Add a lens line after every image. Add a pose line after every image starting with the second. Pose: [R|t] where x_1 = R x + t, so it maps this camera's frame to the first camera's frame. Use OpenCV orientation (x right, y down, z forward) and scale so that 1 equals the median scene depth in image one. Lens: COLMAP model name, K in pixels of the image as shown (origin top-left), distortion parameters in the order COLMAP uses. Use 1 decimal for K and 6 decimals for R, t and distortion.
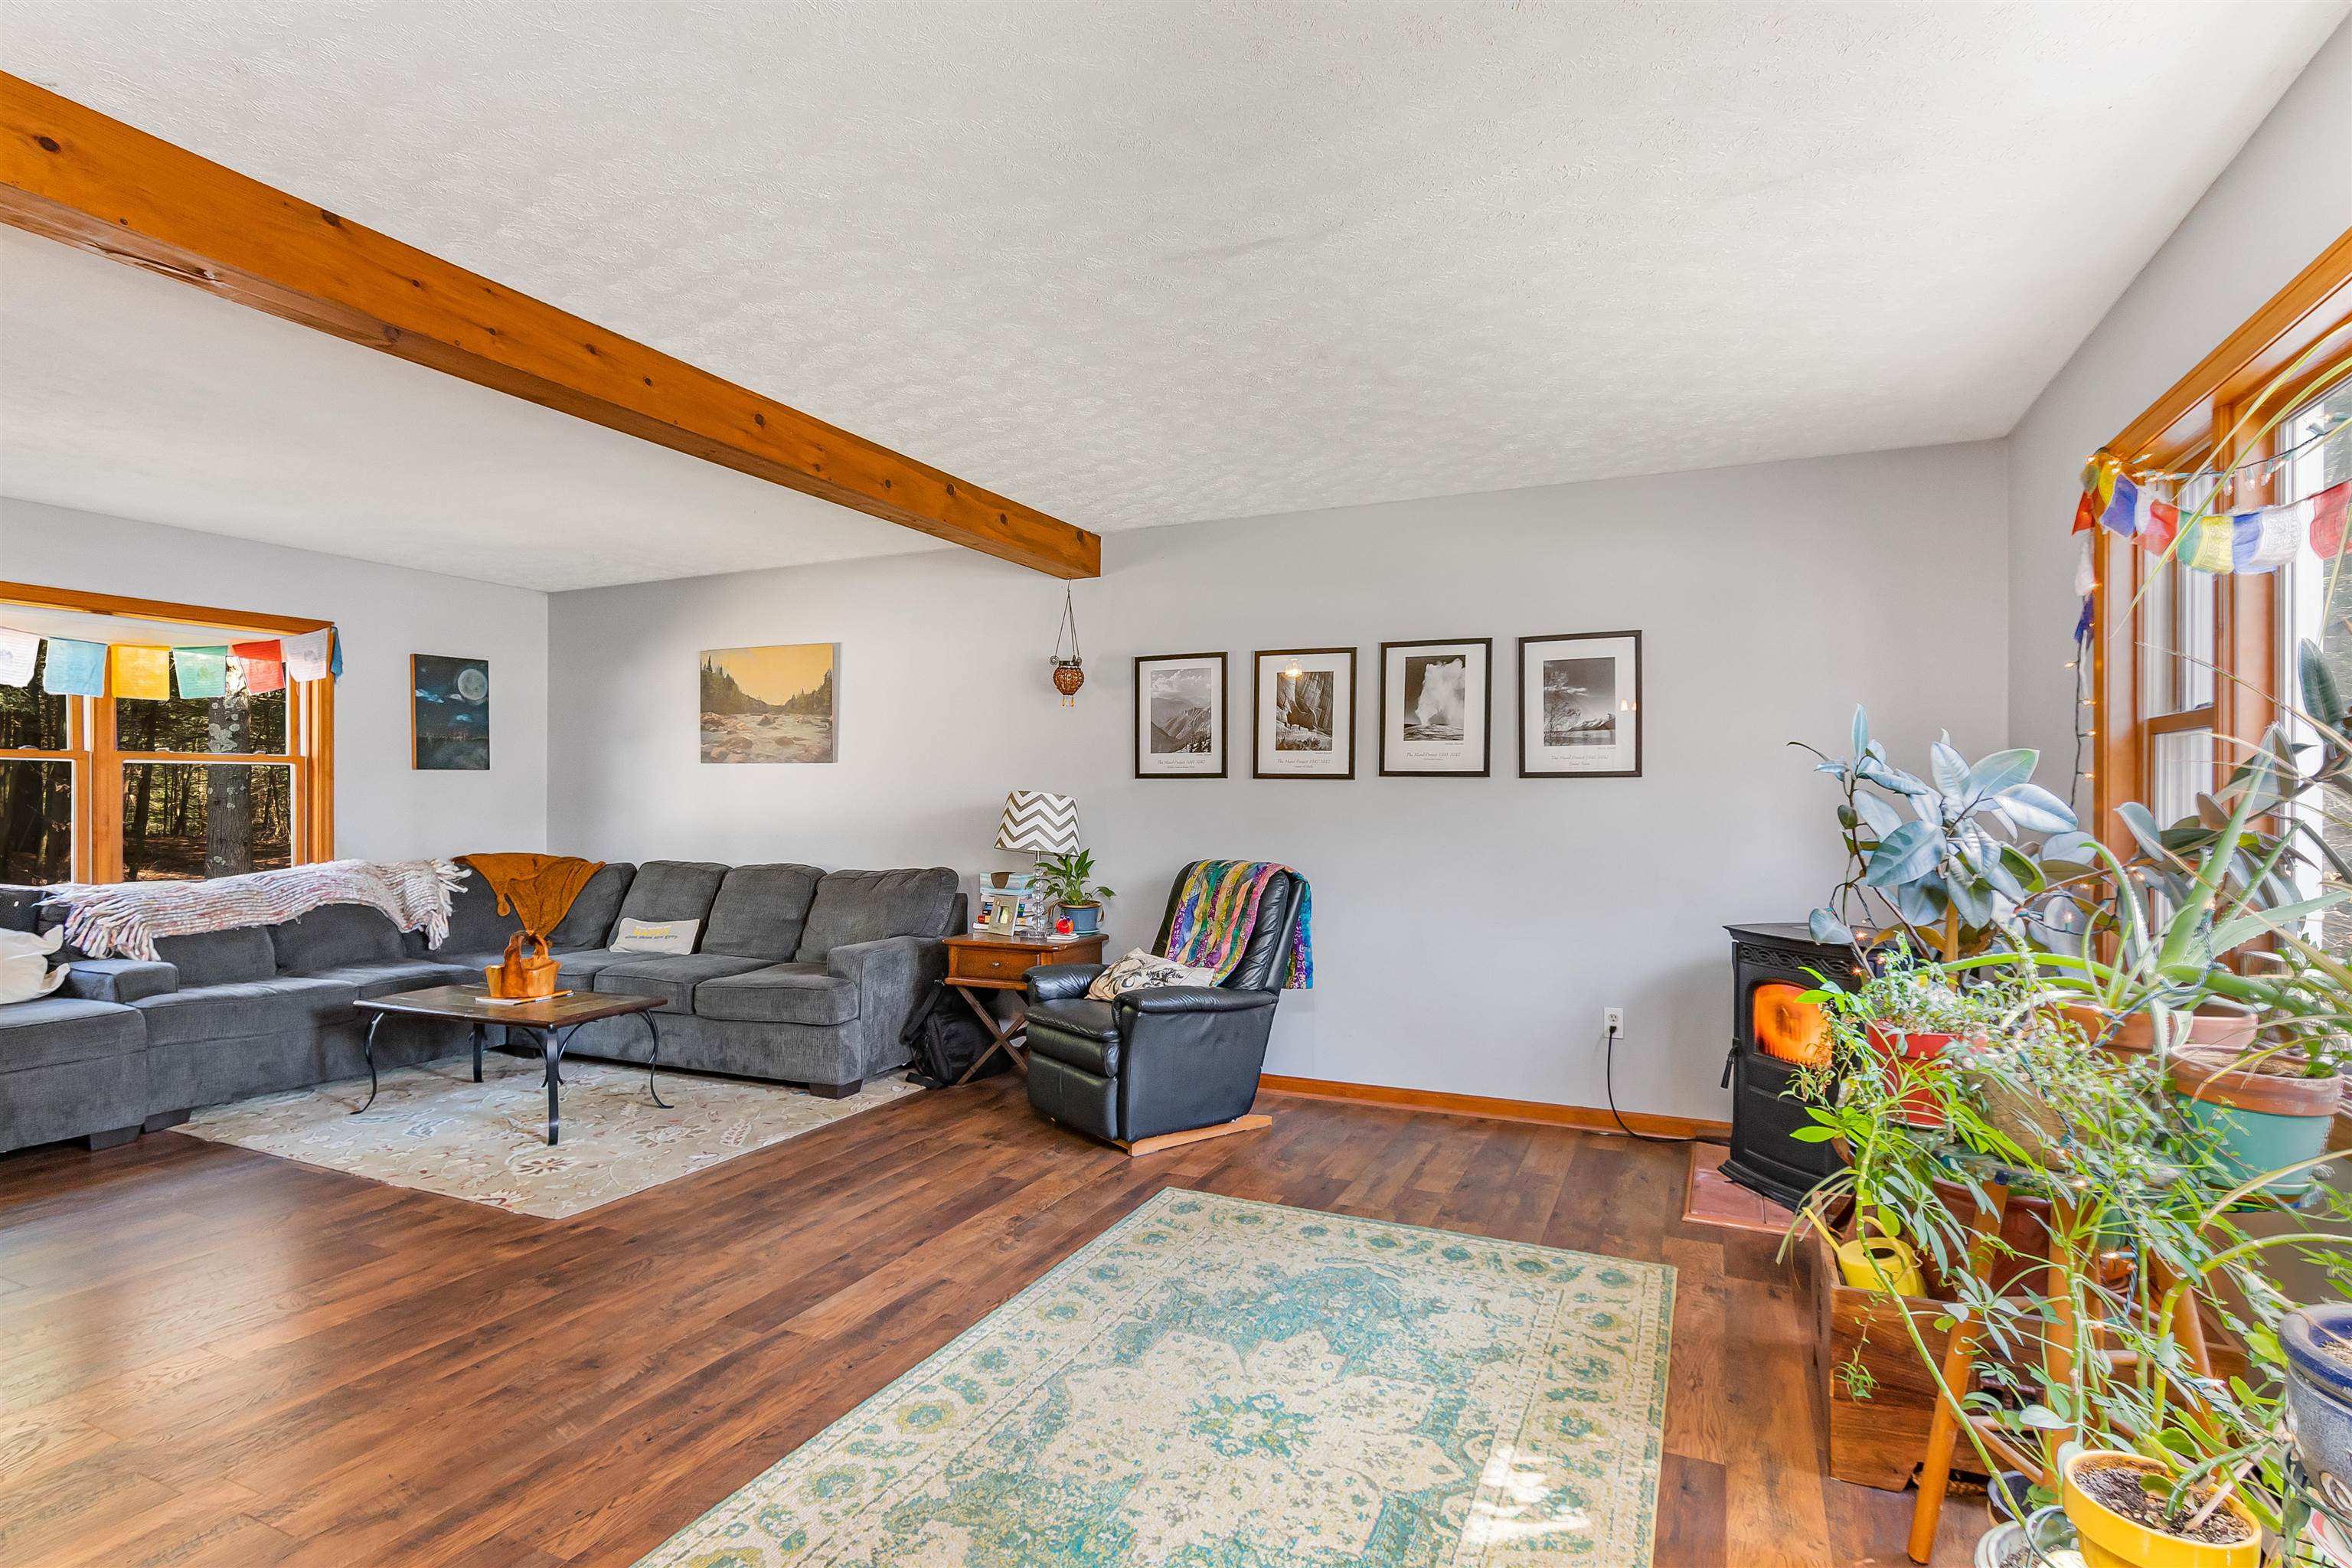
lens RADIAL K [[1158.8, 0, 1178.5], [0, 1158.8, 794.0], [0, 0, 1]] dist [-0.002895, 0.000780]
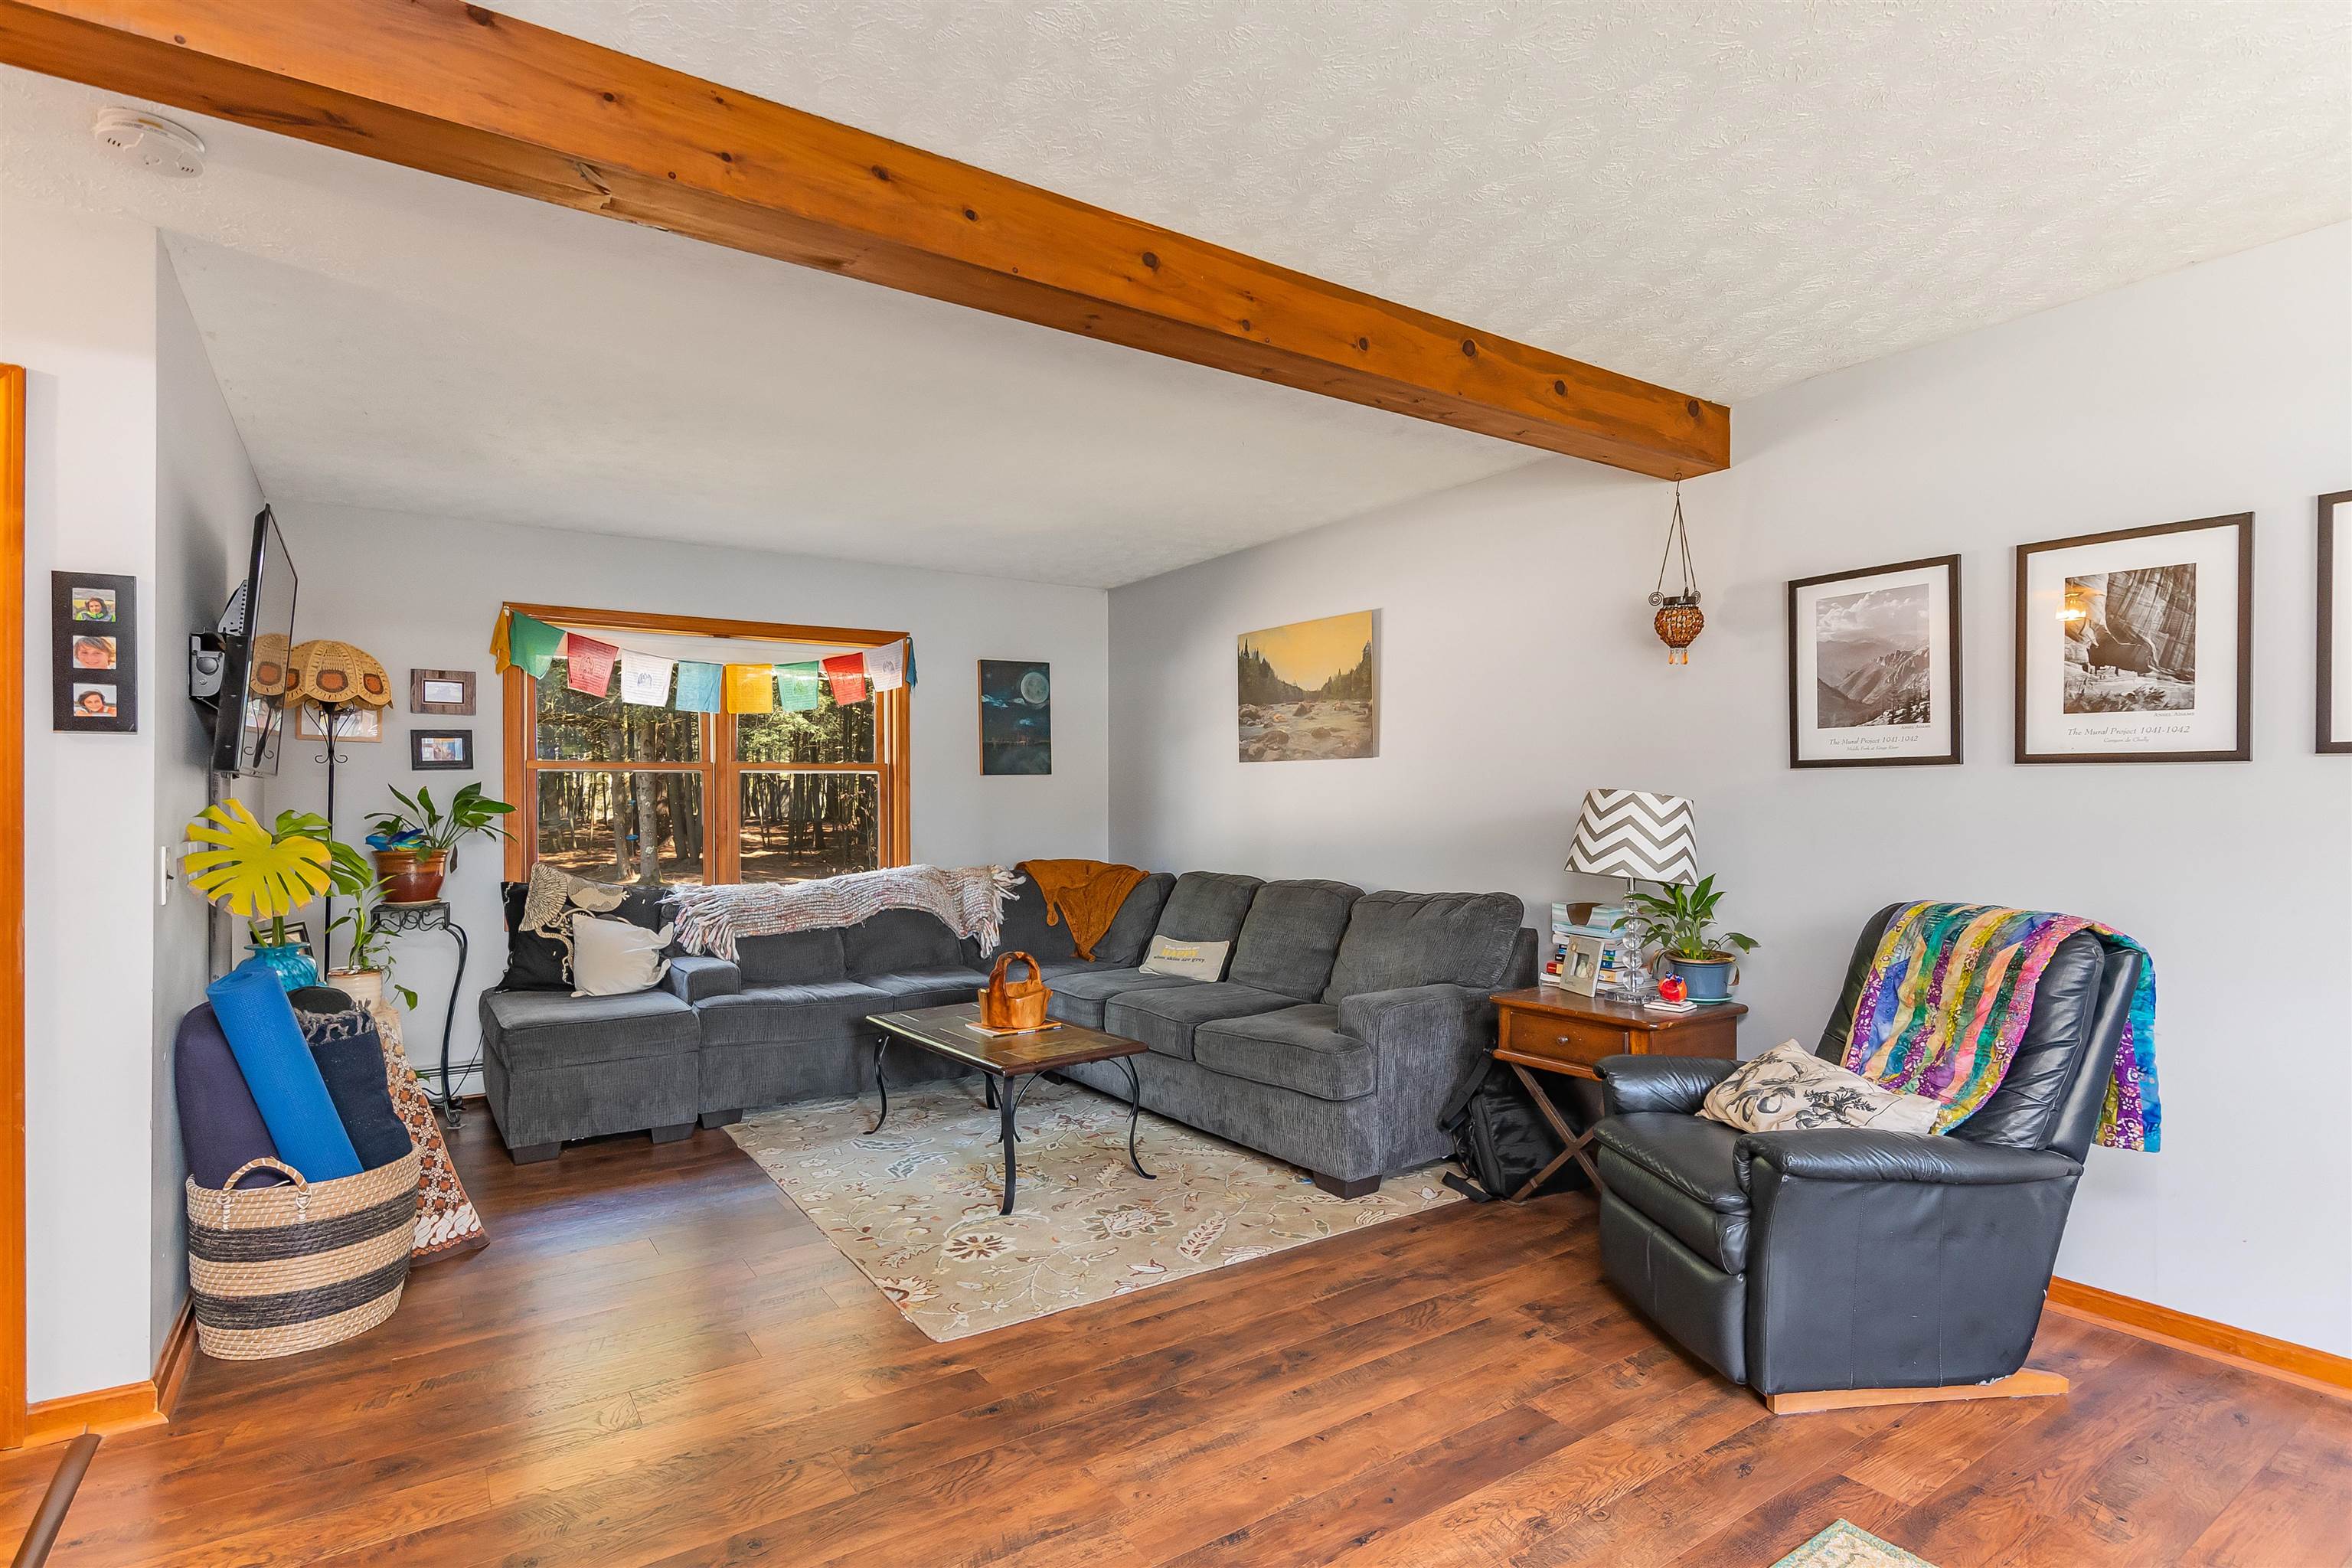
lens RADIAL K [[1158.8, 0, 1172.0], [0, 1158.8, 795.8], [0, 0, 1]] dist [-0.002895, 0.000780]
pose [[0.851263, -0.008499, -0.524670, 0.008859], [0.009116, 0.999957, -0.001407, -0.000193], [0.524660, -0.003585, 0.851304, 0.306394]]
